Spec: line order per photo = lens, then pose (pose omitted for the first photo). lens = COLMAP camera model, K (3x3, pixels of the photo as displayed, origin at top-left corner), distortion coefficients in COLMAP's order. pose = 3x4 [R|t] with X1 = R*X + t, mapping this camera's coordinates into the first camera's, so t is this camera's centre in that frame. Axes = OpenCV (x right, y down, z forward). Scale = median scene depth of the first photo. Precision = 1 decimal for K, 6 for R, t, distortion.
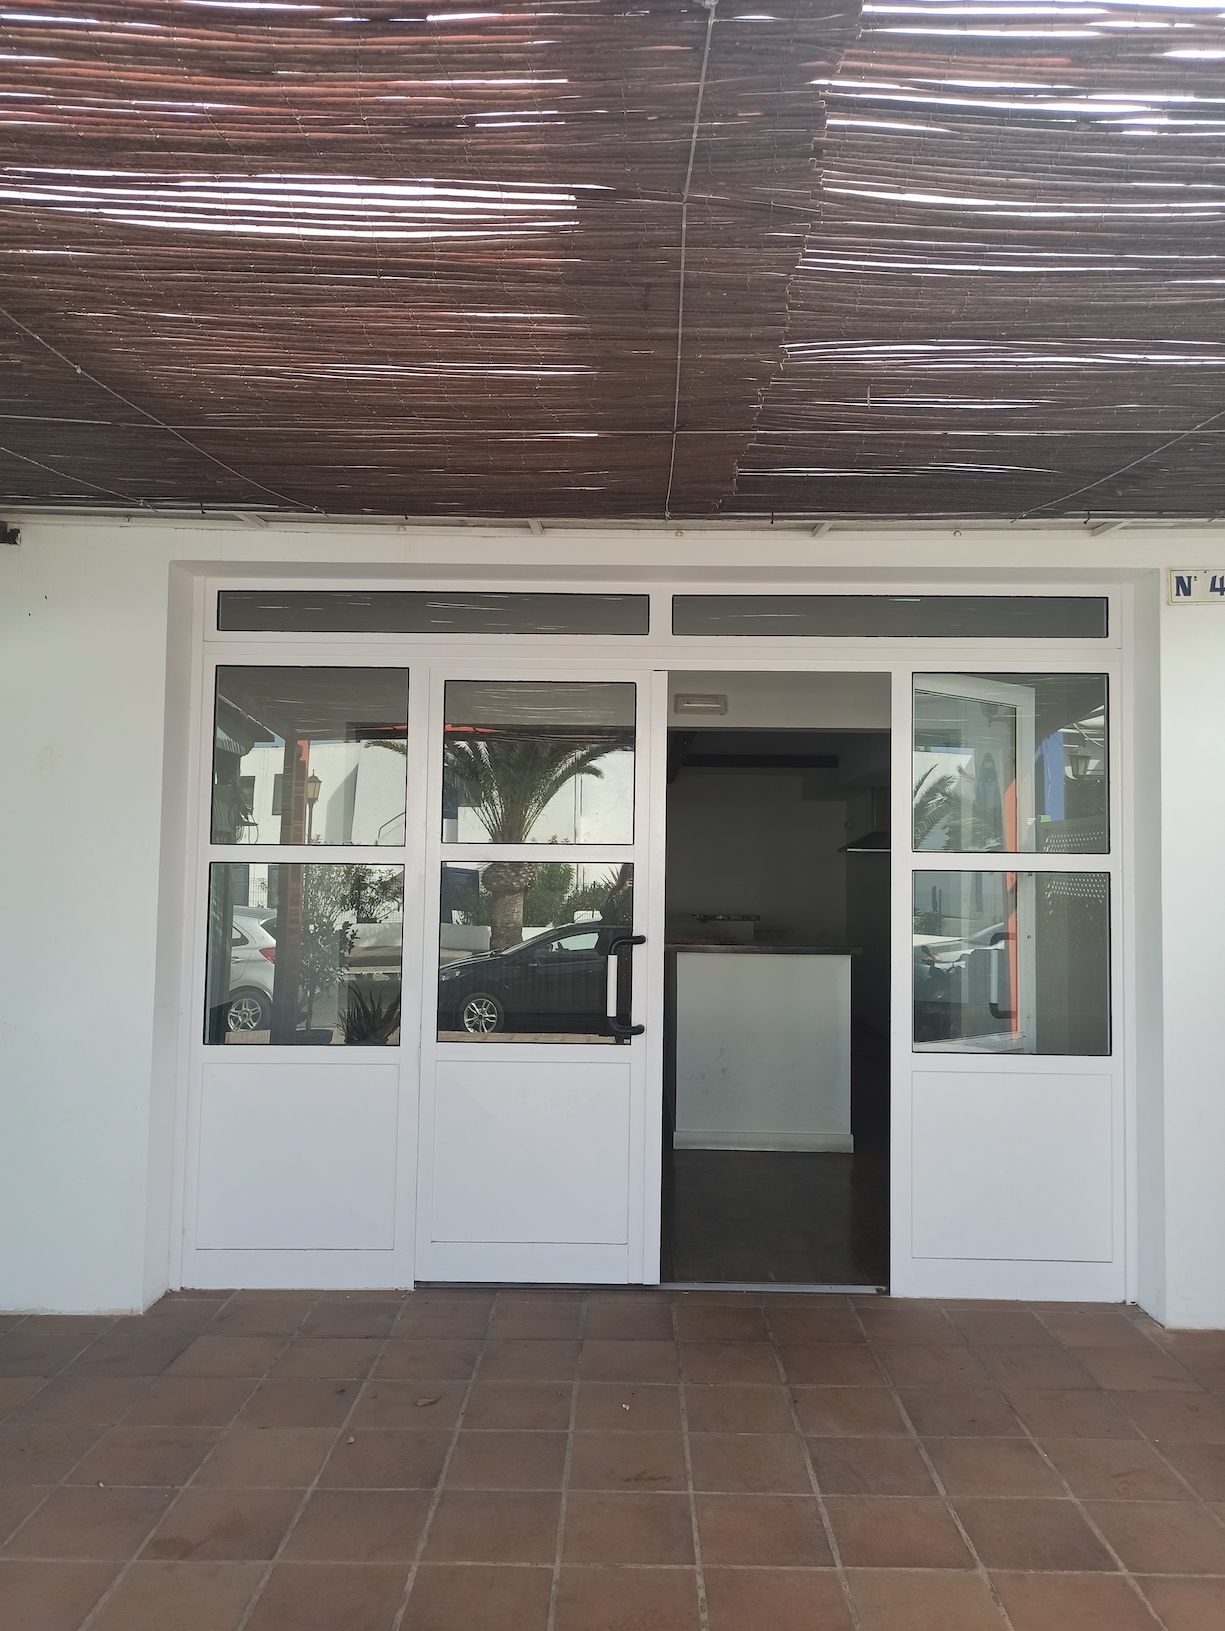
lens RADIAL K [[1205.6, 0, 618.8], [0, 1205.6, 811.1], [0, 0, 1]] dist [0.053700, -0.043462]
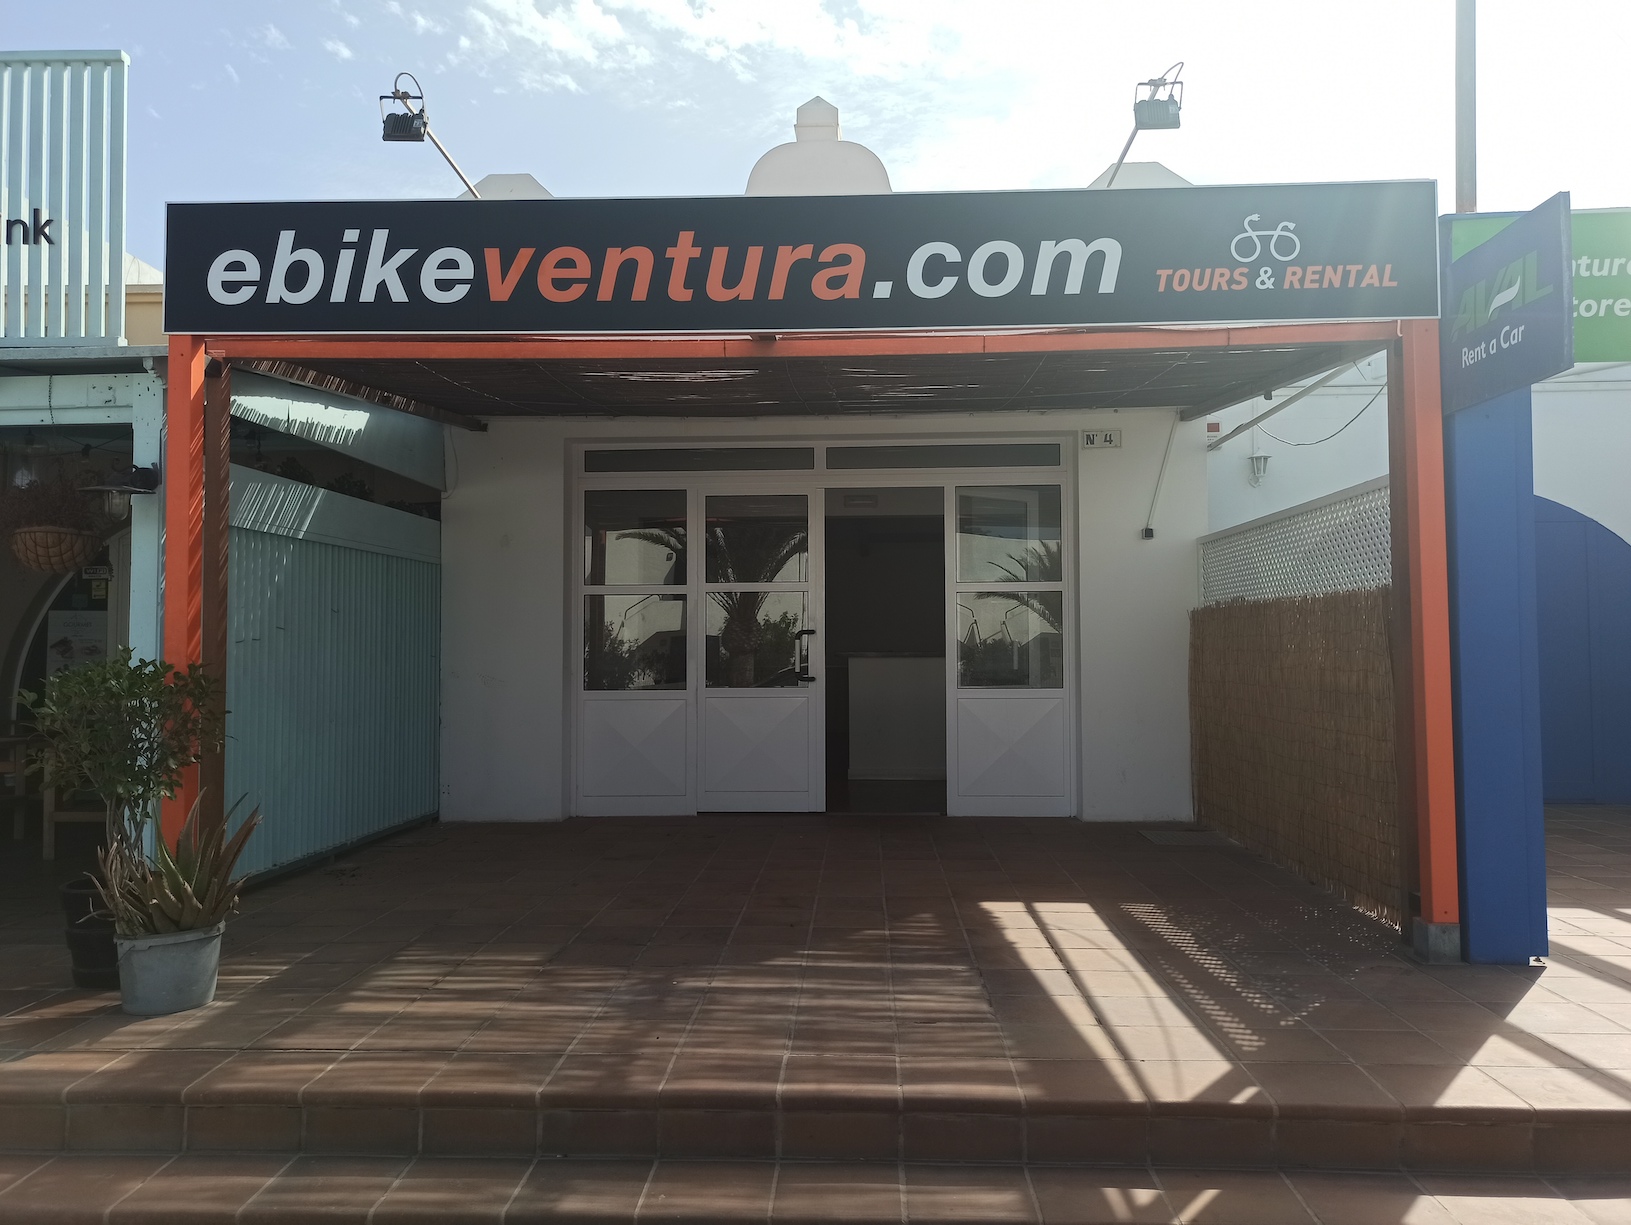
lens RADIAL K [[1205.6, 0, 815.5], [0, 1205.6, 612.5], [0, 0, 1]] dist [0.053700, -0.043462]
pose [[0.999409, -0.019139, -0.028568, 0.076650], [0.019413, 0.999768, 0.009342, 0.058468], [0.028382, -0.009891, 0.999548, -0.873701]]
